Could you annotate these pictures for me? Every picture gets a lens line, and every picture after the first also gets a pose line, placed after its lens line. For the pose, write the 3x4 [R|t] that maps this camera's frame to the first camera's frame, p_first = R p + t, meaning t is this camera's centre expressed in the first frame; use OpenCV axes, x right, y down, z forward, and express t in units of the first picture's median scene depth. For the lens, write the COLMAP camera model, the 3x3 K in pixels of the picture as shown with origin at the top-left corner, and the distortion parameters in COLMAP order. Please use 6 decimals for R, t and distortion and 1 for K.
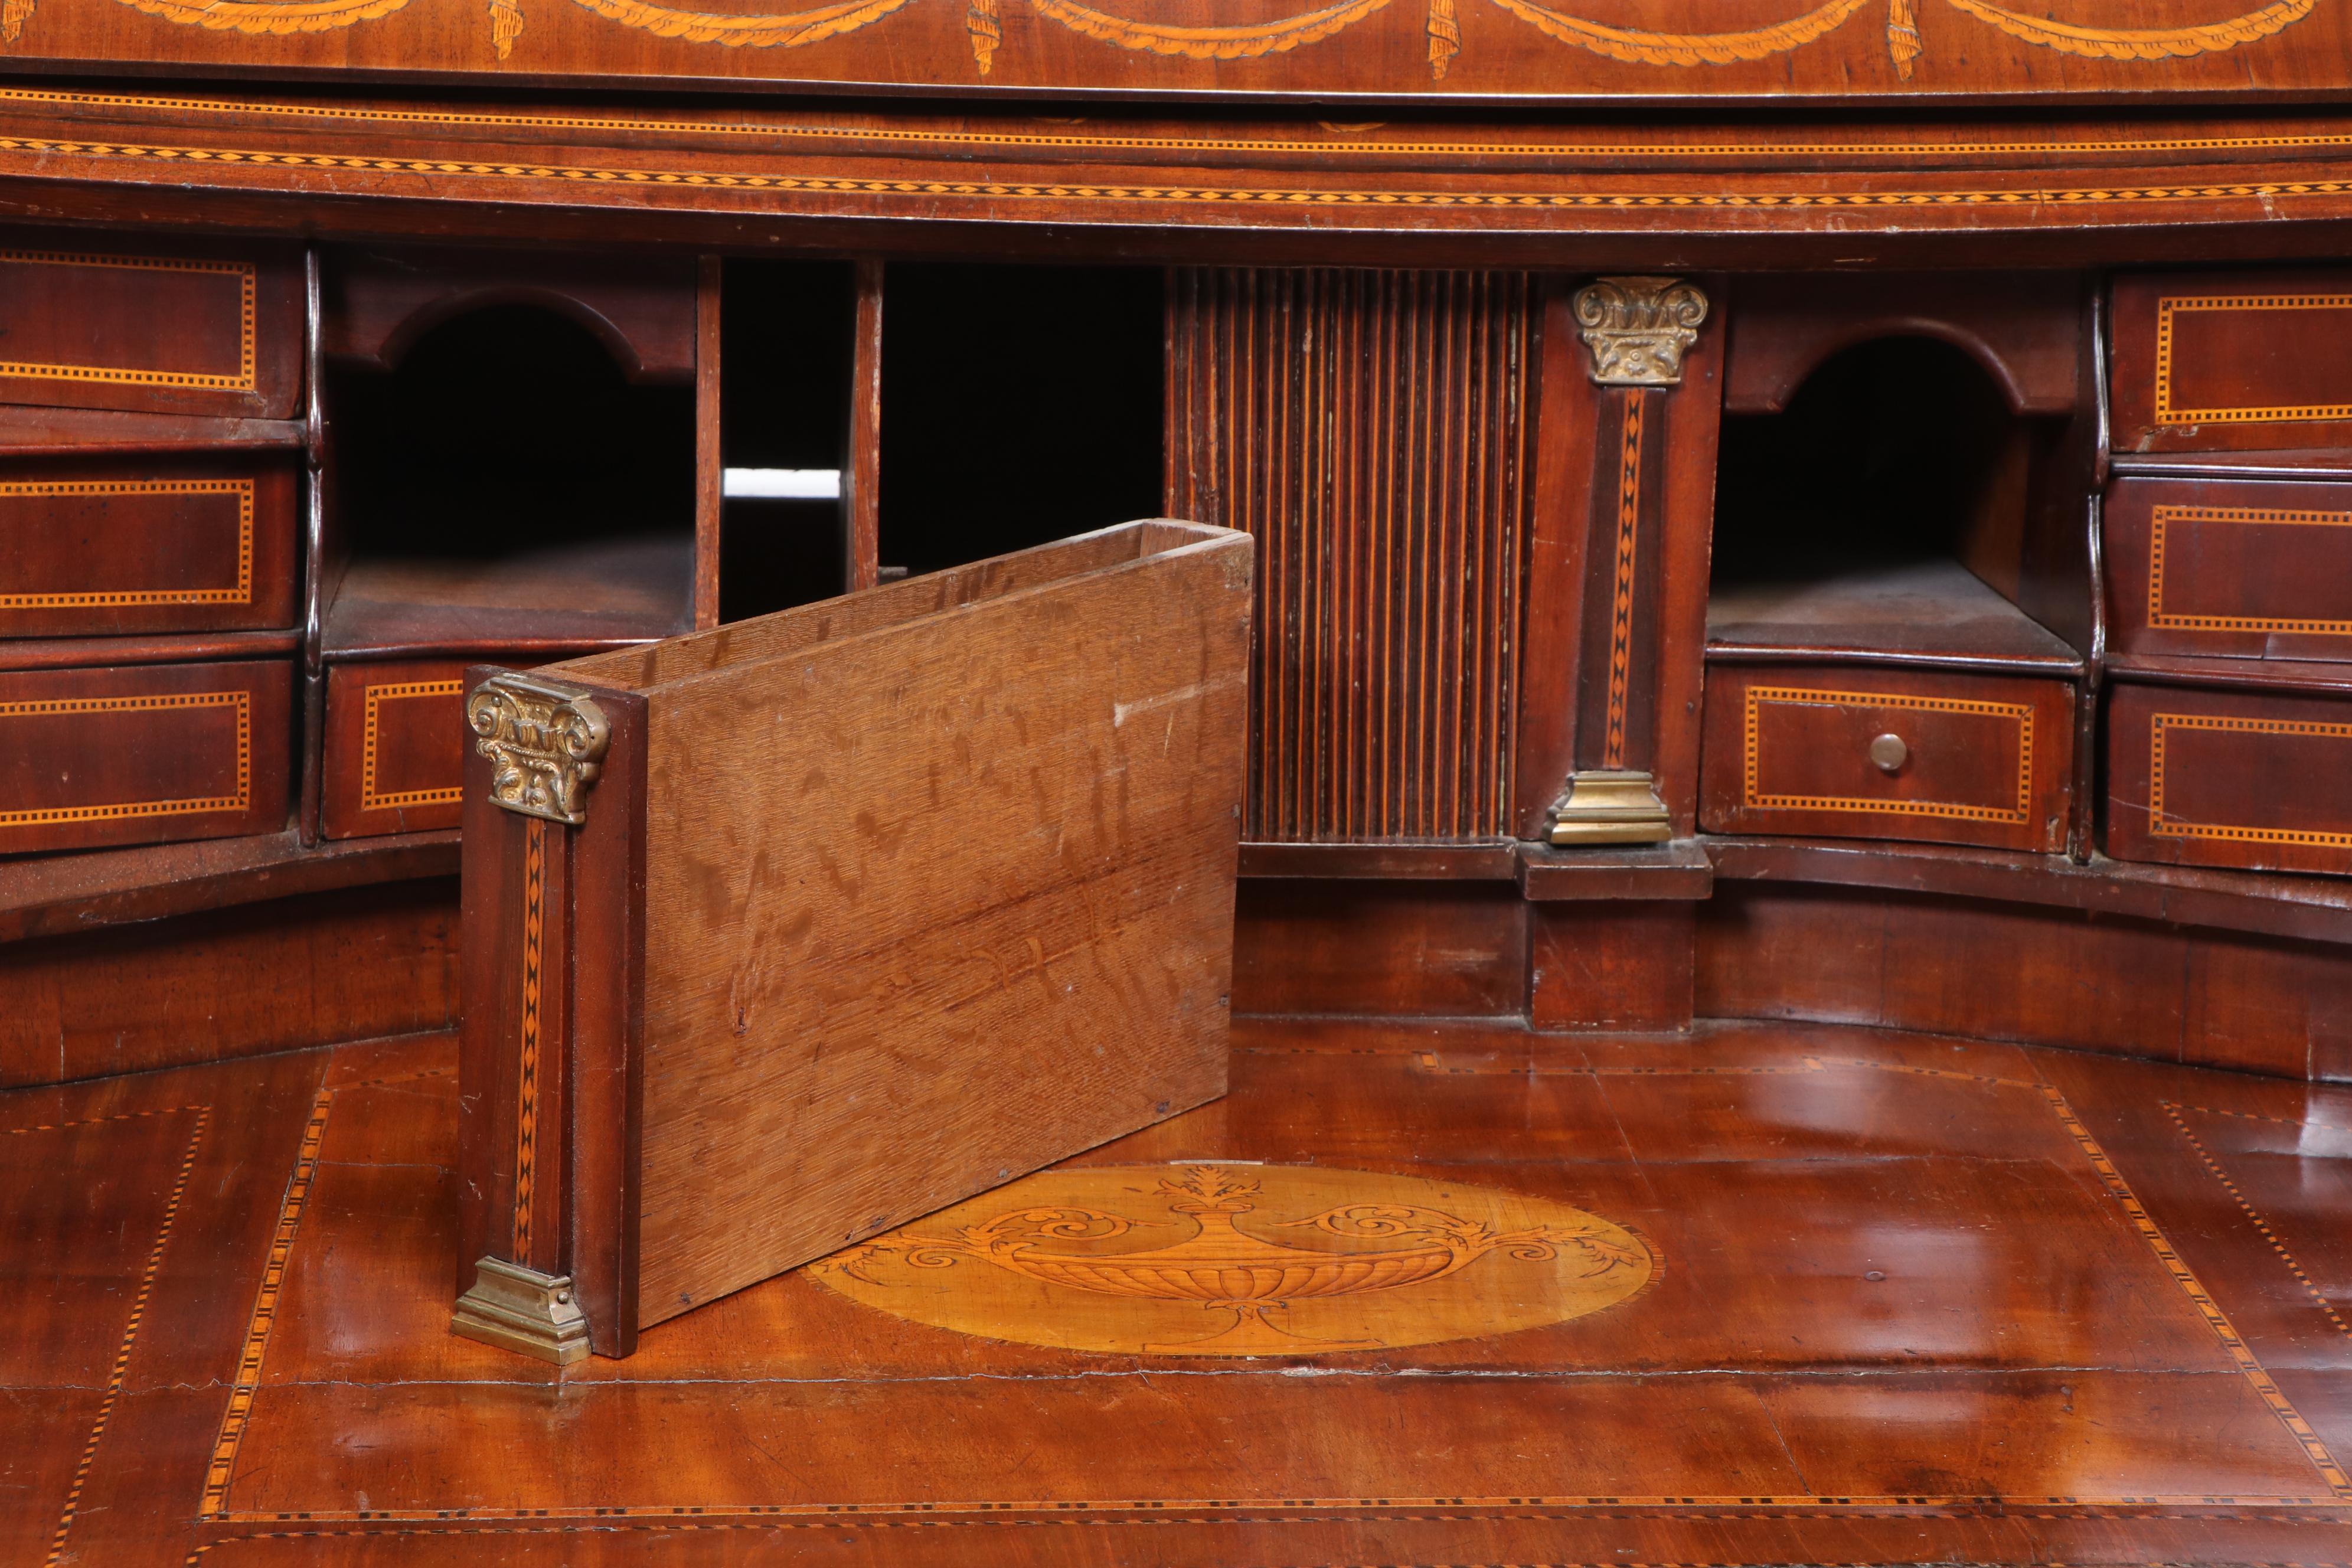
lens RADIAL K [[6095.0, 0, 1176.0], [0, 6095.0, 784.0], [0, 0, 1]] dist [0.349378, 0.572088]
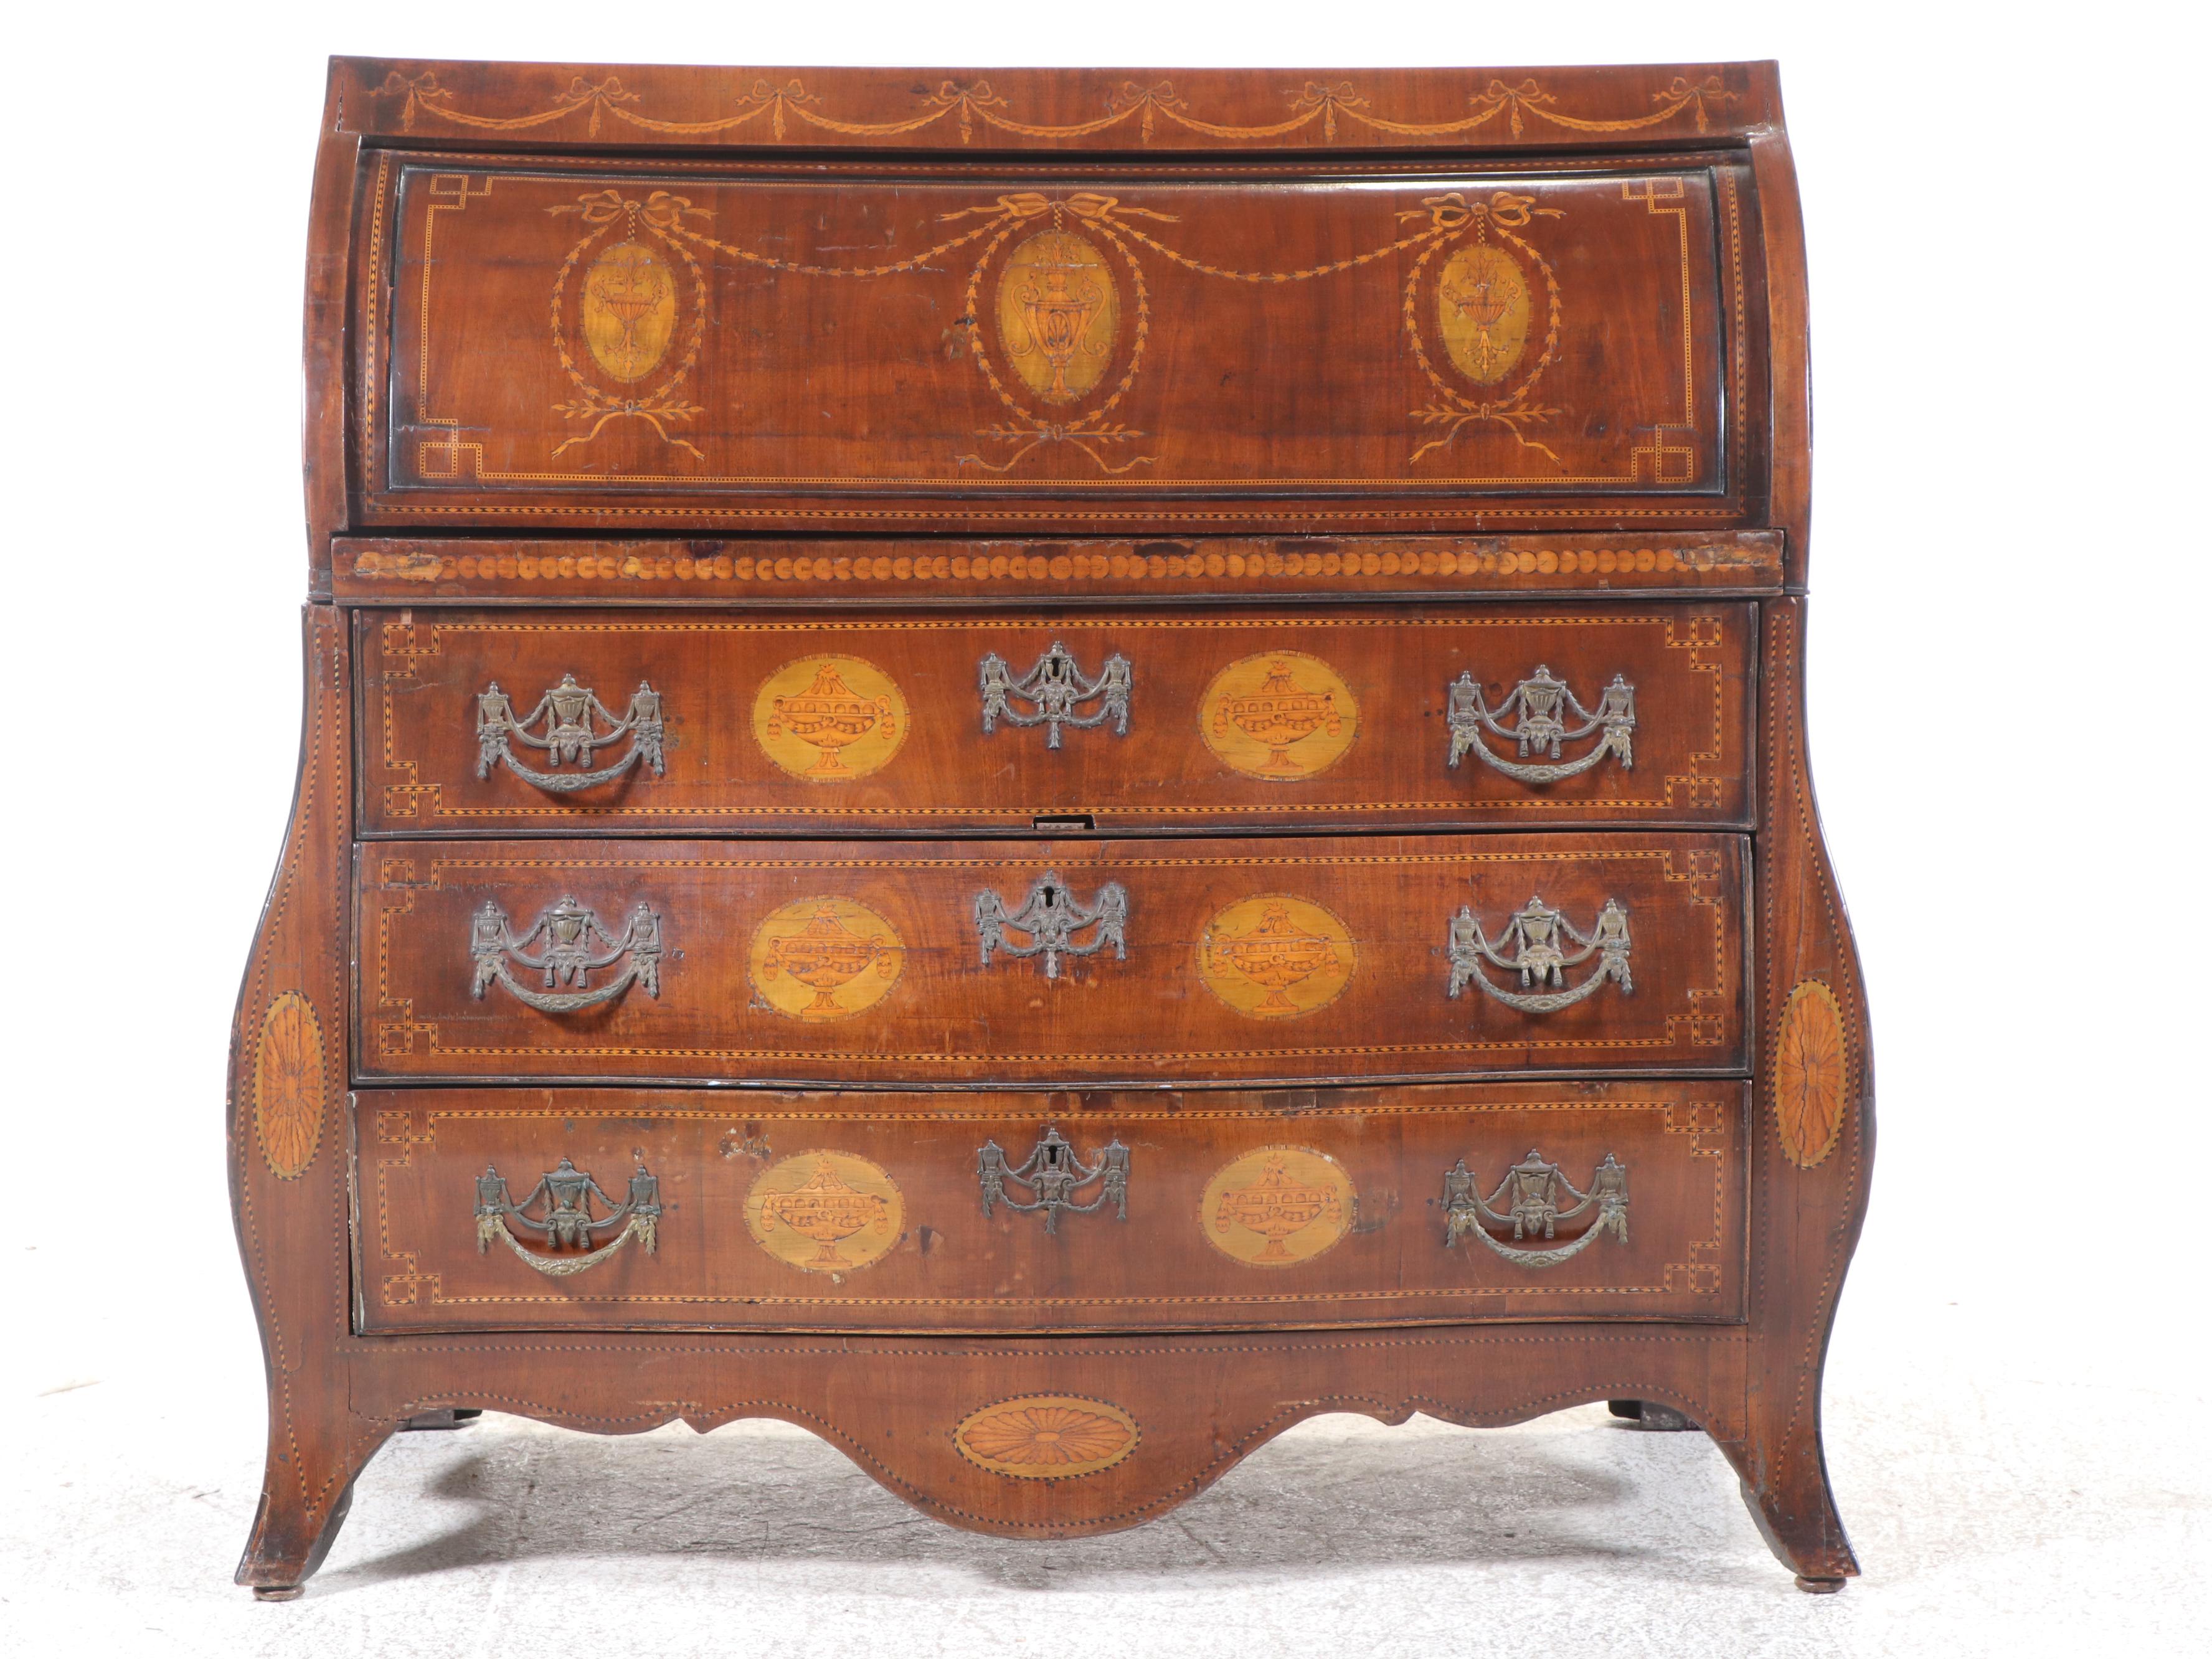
lens RADIAL K [[7566.3, 0, 1106.0], [0, 7566.3, 829.5], [0, 0, 1]] dist [0.388205, 2.636843]
pose [[0.999151, -0.017851, -0.037123, 0.138074], [0.012280, 0.989326, -0.145203, 0.621284], [0.039319, 0.144624, 0.988705, -2.063607]]
